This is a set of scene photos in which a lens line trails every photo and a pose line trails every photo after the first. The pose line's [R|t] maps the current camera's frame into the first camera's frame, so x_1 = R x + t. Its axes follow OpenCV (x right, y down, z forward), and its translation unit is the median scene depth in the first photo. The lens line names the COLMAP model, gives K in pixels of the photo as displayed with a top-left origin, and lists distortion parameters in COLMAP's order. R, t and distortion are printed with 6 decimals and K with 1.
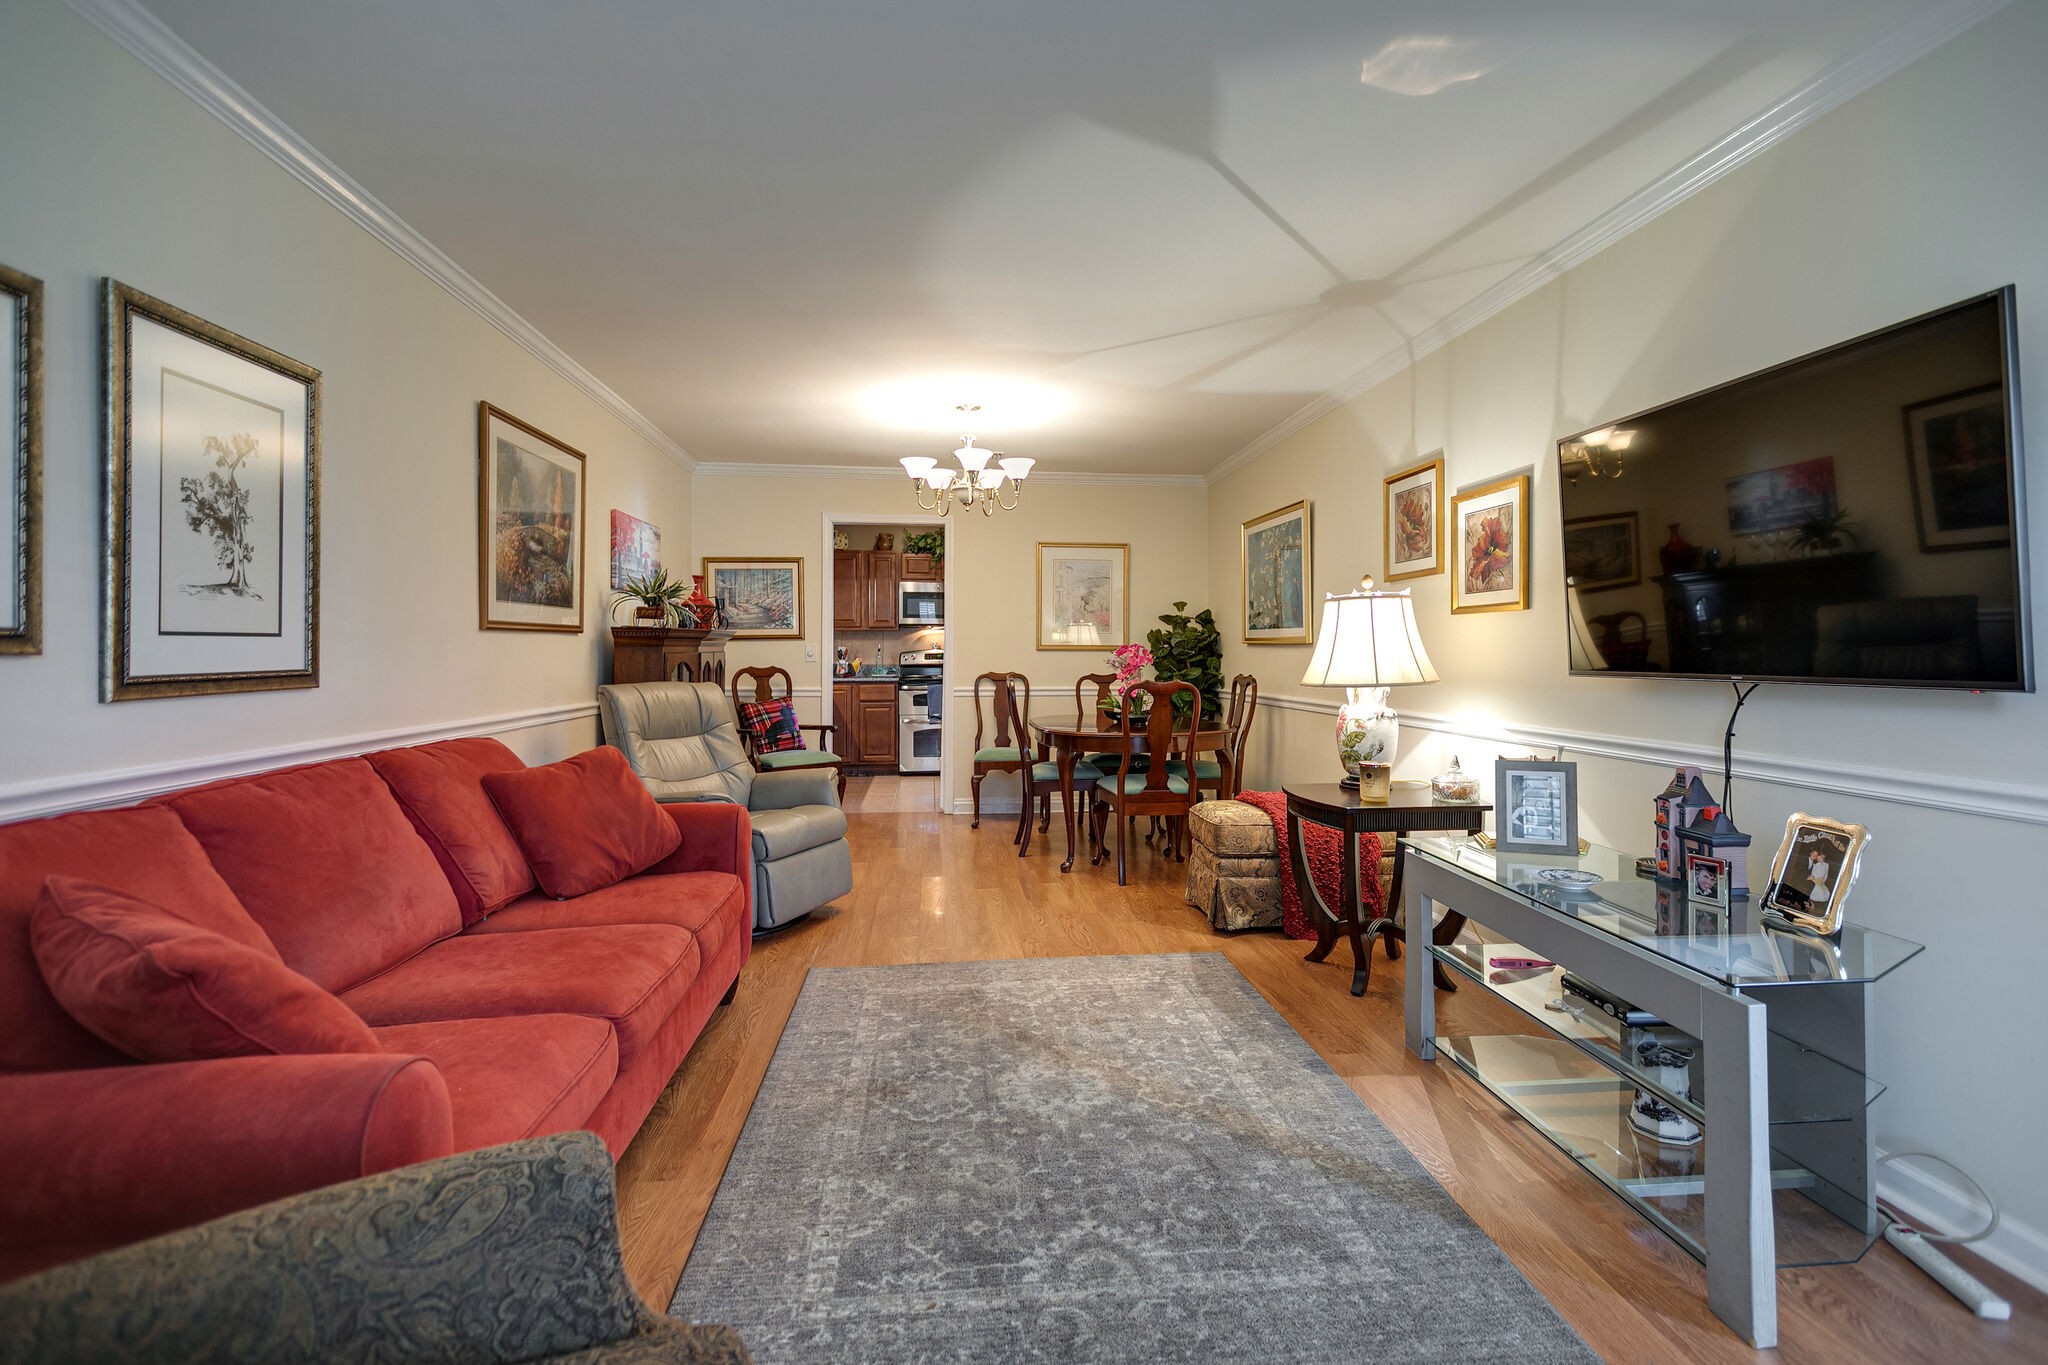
lens RADIAL K [[981.9, 0, 1051.5], [0, 981.9, 637.6], [0, 0, 1]] dist [0.012544, -0.000105]
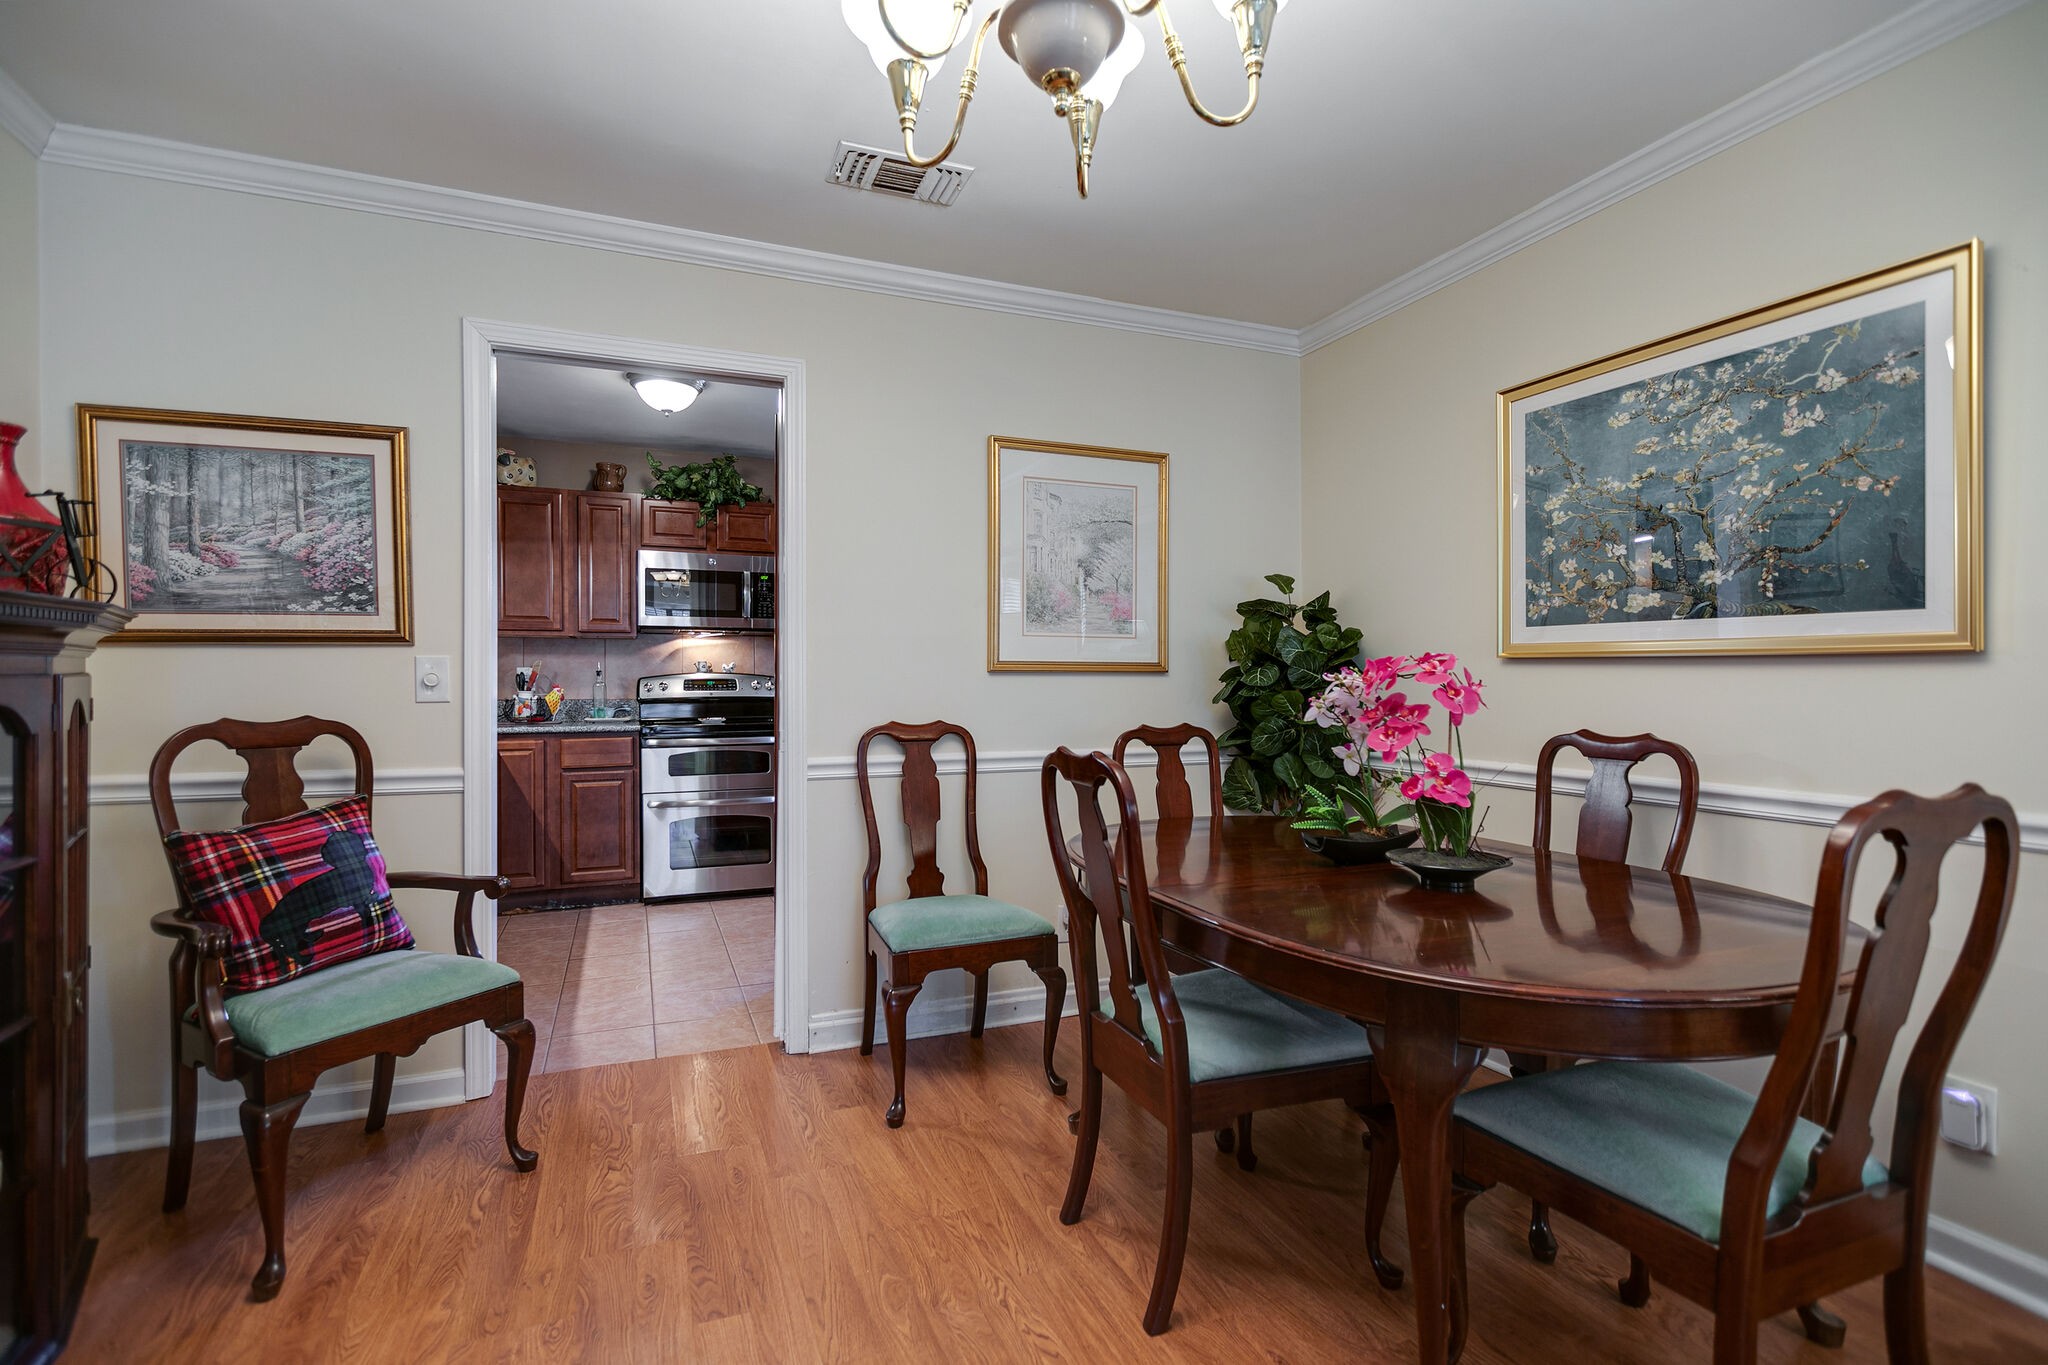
lens RADIAL K [[956.9, 0, 1029.5], [0, 956.9, 678.9], [0, 0, 1]] dist [-0.001767, -0.000232]
pose [[0.962902, -0.000941, 0.269848, -0.247639], [-0.003566, 0.999862, 0.016209, 0.017912], [-0.269826, -0.016570, 0.962766, 1.183633]]
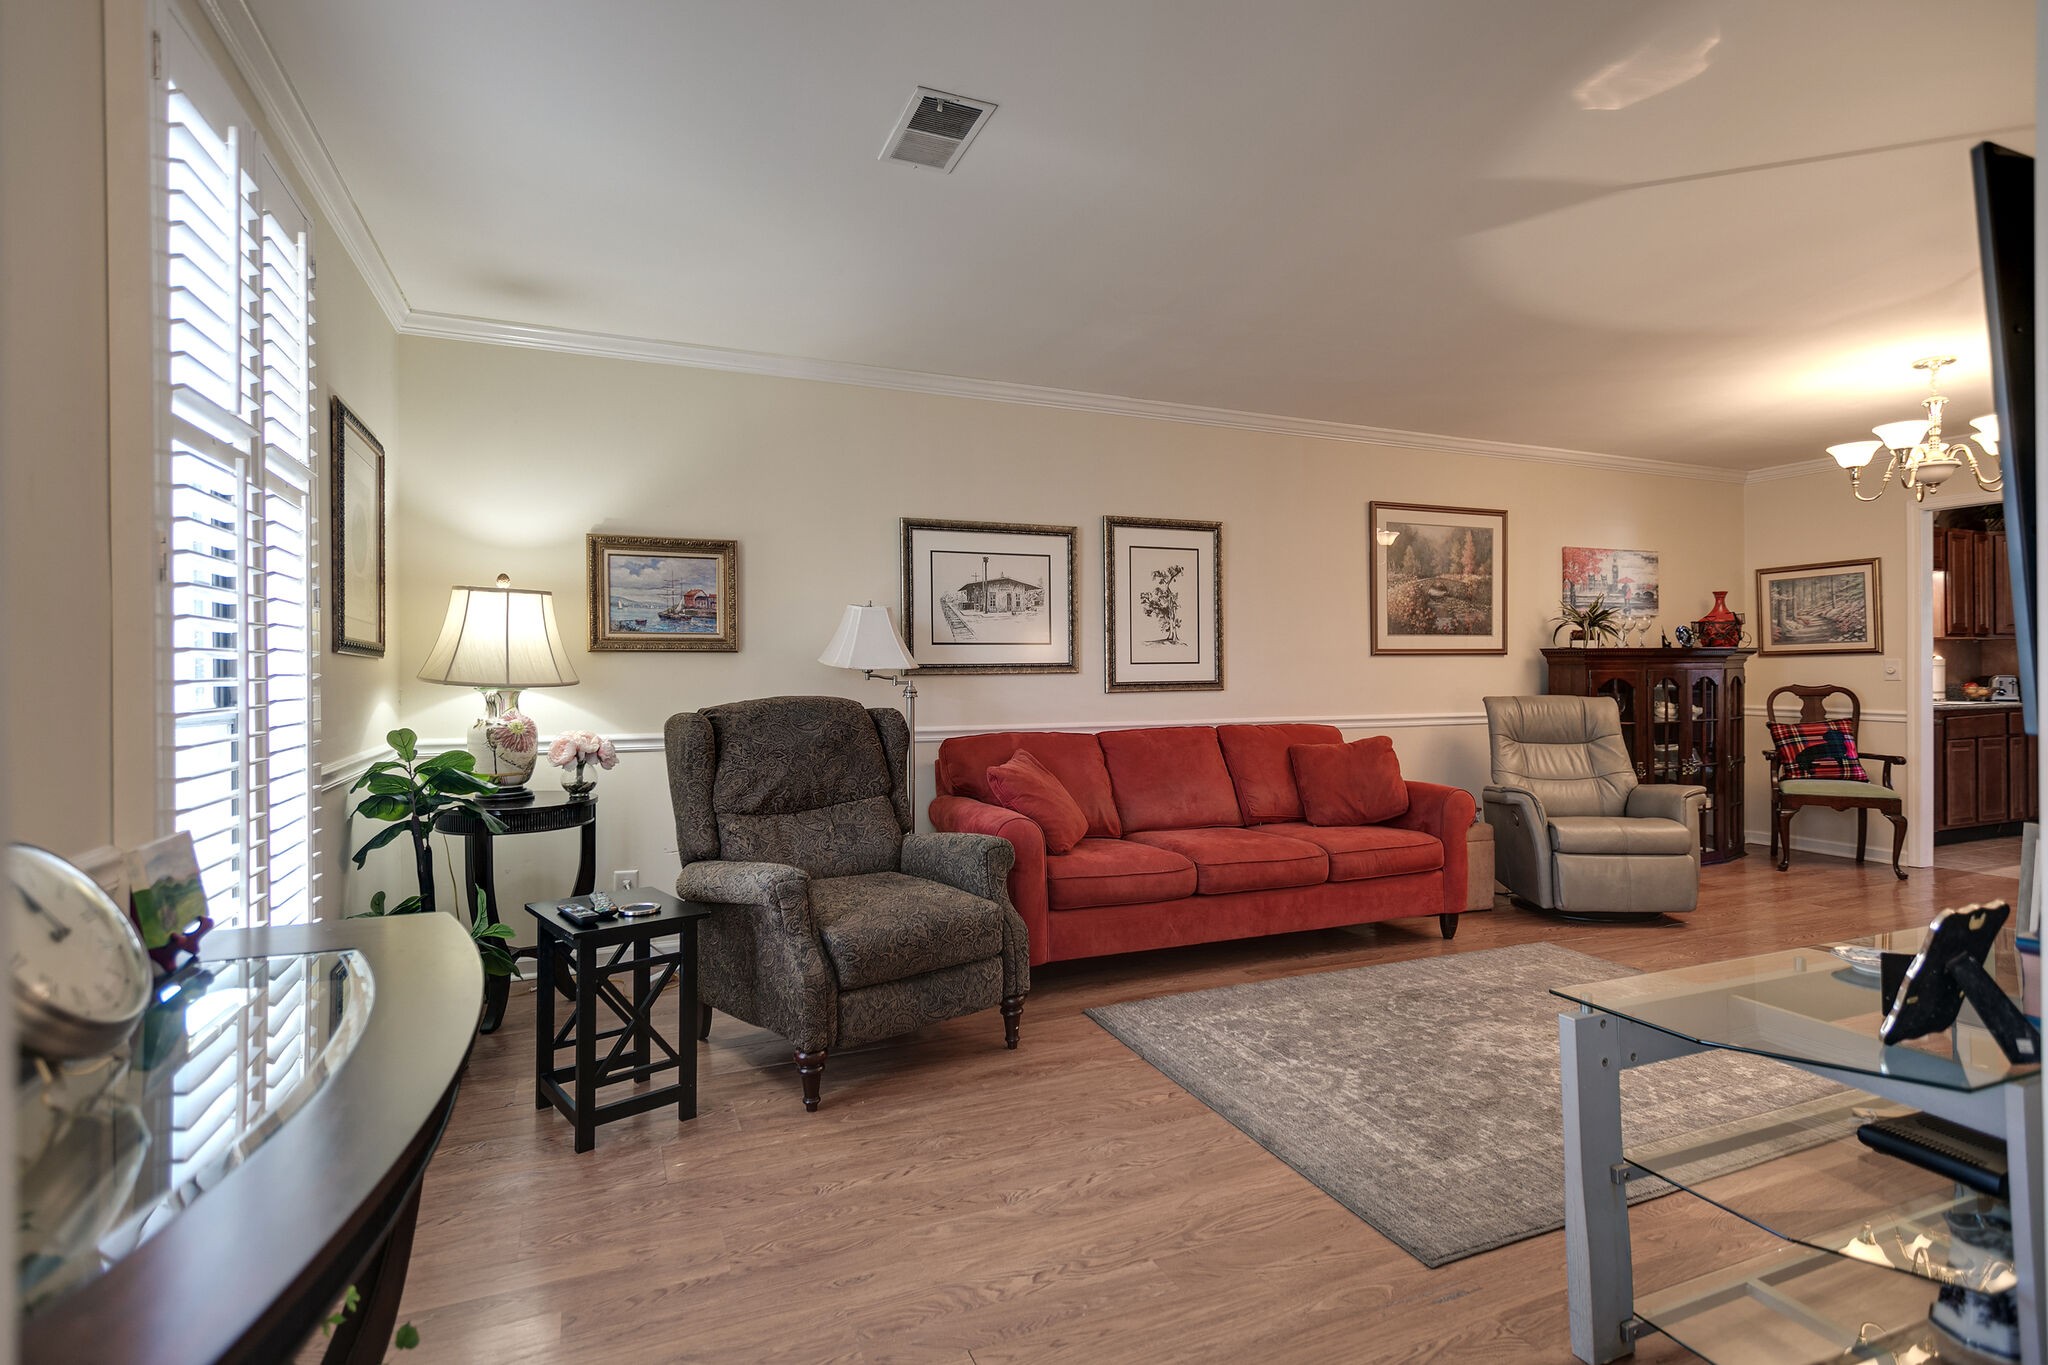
lens RADIAL K [[981.3, 0, 998.1], [0, 981.3, 660.2], [0, 0, 1]] dist [0.000351, 0.000061]
pose [[0.258273, -0.008965, -0.966030, 0.761067], [0.017574, 0.999835, -0.004581, -0.004517], [0.965912, -0.015793, 0.258388, 0.083241]]
